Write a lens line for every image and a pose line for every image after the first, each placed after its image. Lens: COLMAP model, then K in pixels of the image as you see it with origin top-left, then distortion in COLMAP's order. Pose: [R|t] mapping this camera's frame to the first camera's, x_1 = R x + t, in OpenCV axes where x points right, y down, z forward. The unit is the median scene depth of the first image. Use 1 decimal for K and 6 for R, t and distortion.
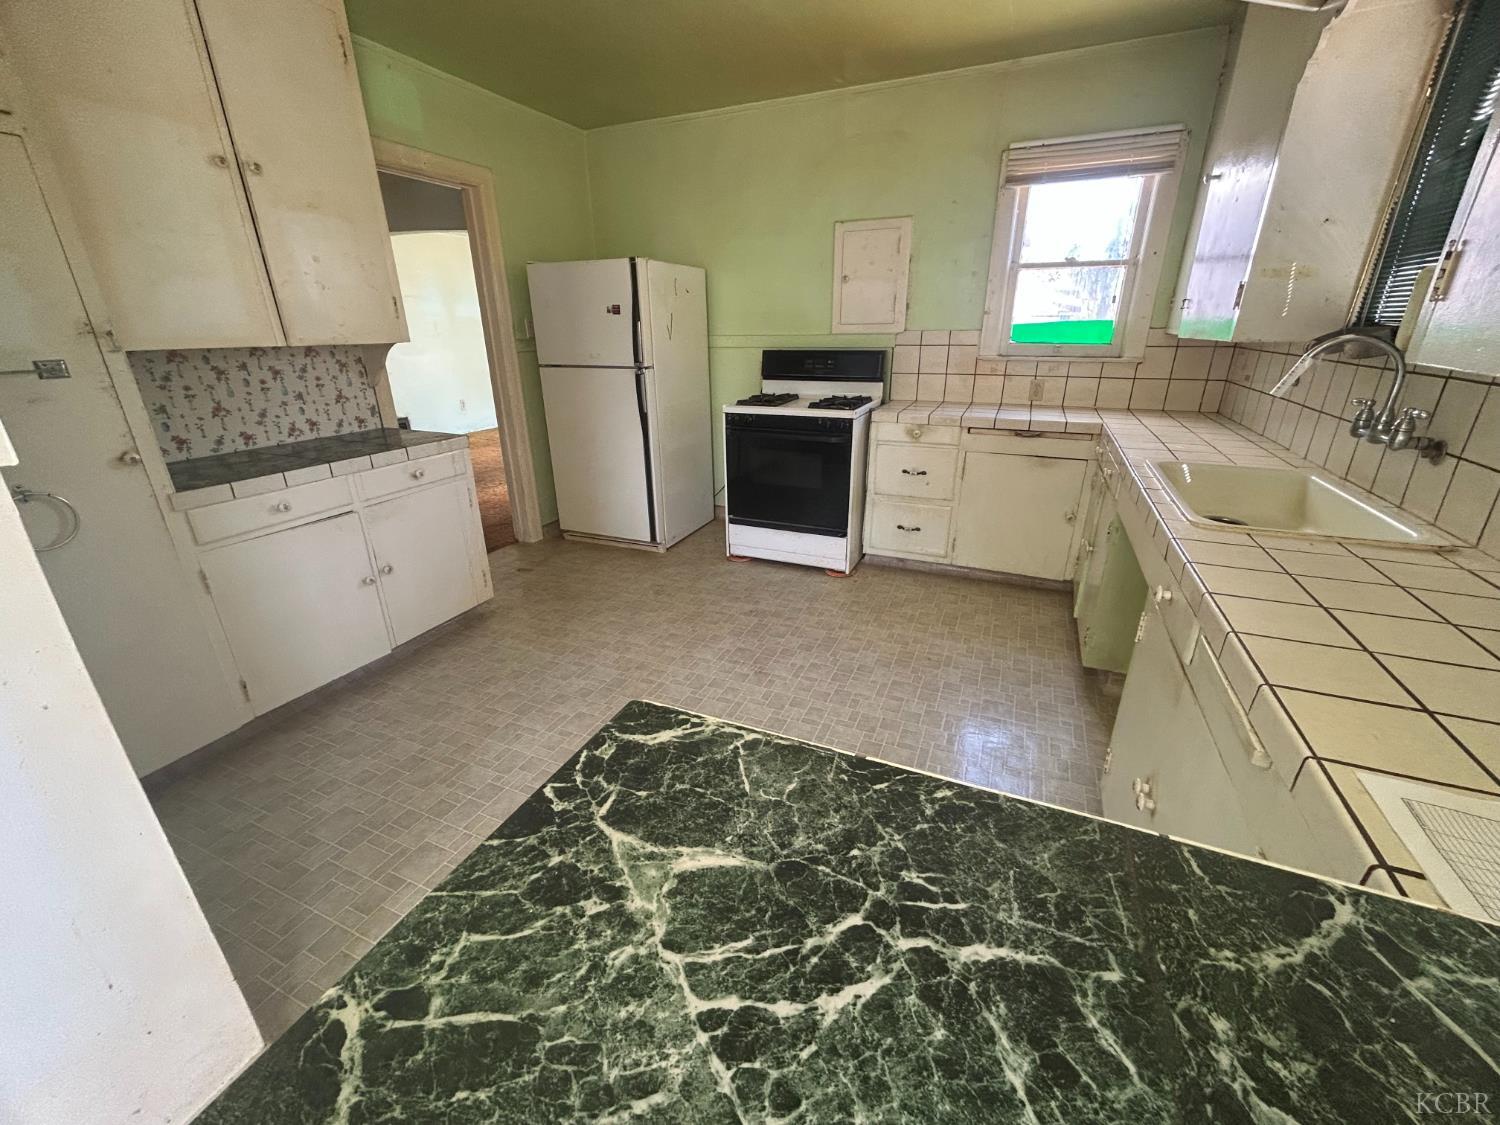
lens RADIAL K [[609.3, 0, 751.2], [0, 609.3, 561.1], [0, 0, 1]] dist [0.000994, 0.000062]
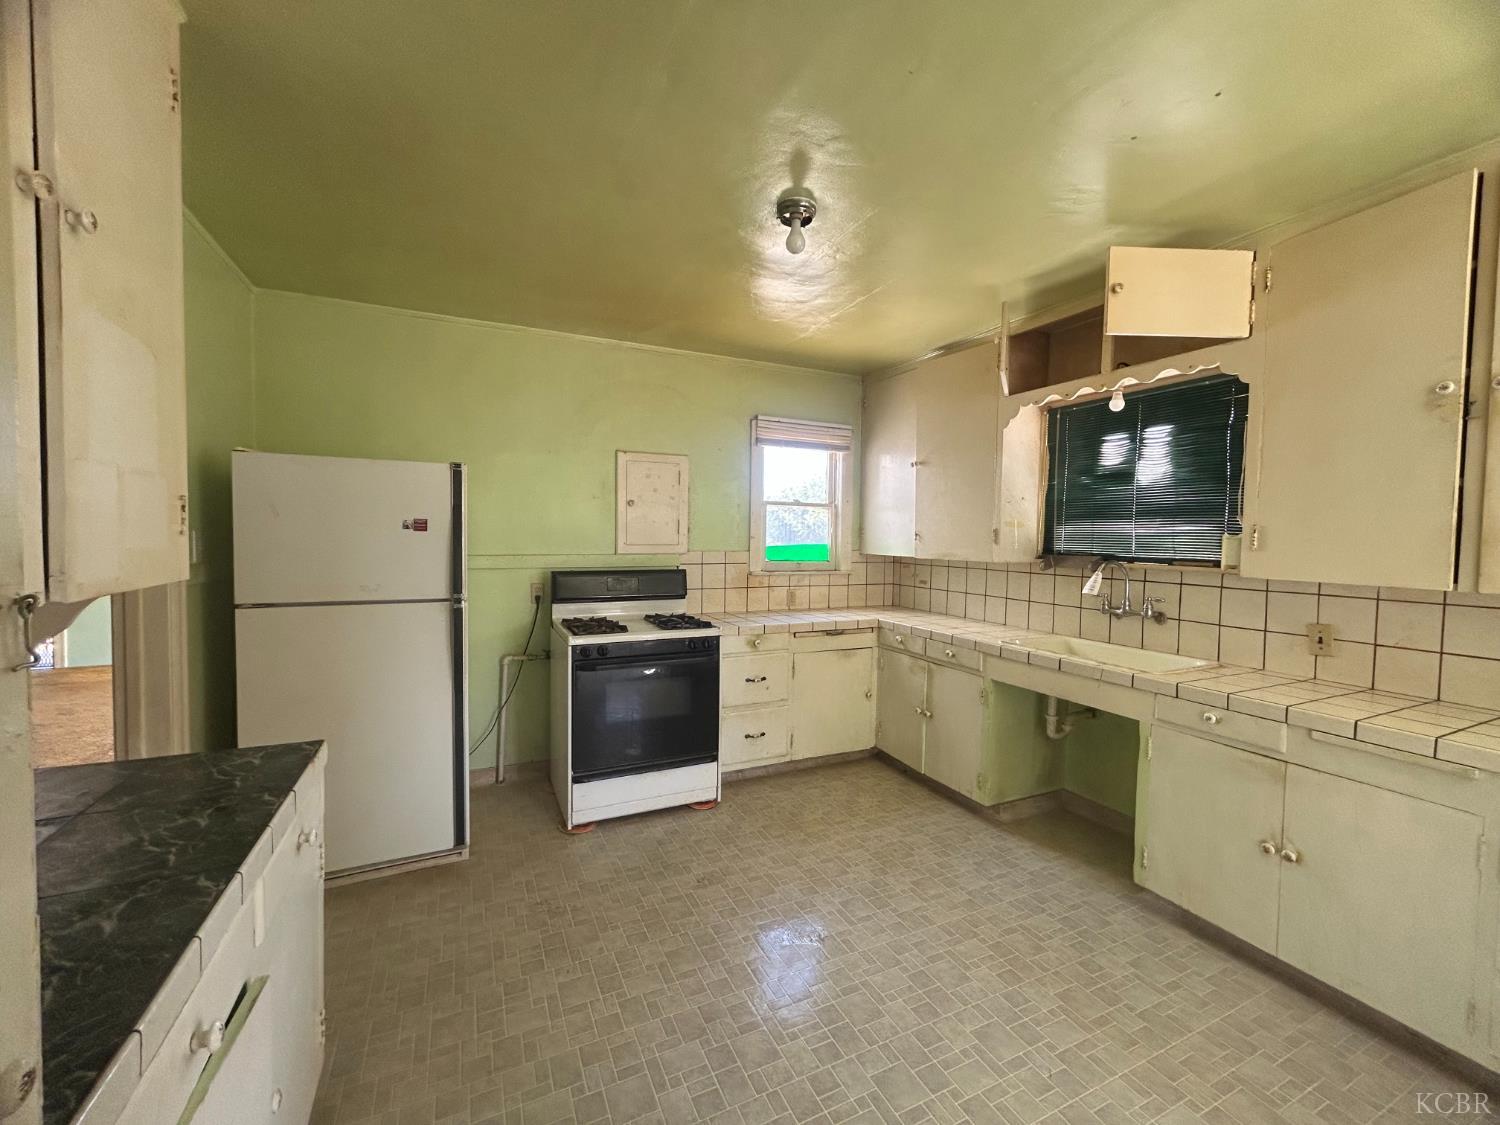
lens RADIAL K [[609.3, 0, 750.7], [0, 609.3, 560.3], [0, 0, 1]] dist [0.000994, 0.000062]
pose [[0.655968, -0.012899, 0.754678, -0.514059], [0.255601, 0.944575, -0.206024, -0.123963], [-0.710193, 0.328042, 0.622908, 0.284779]]
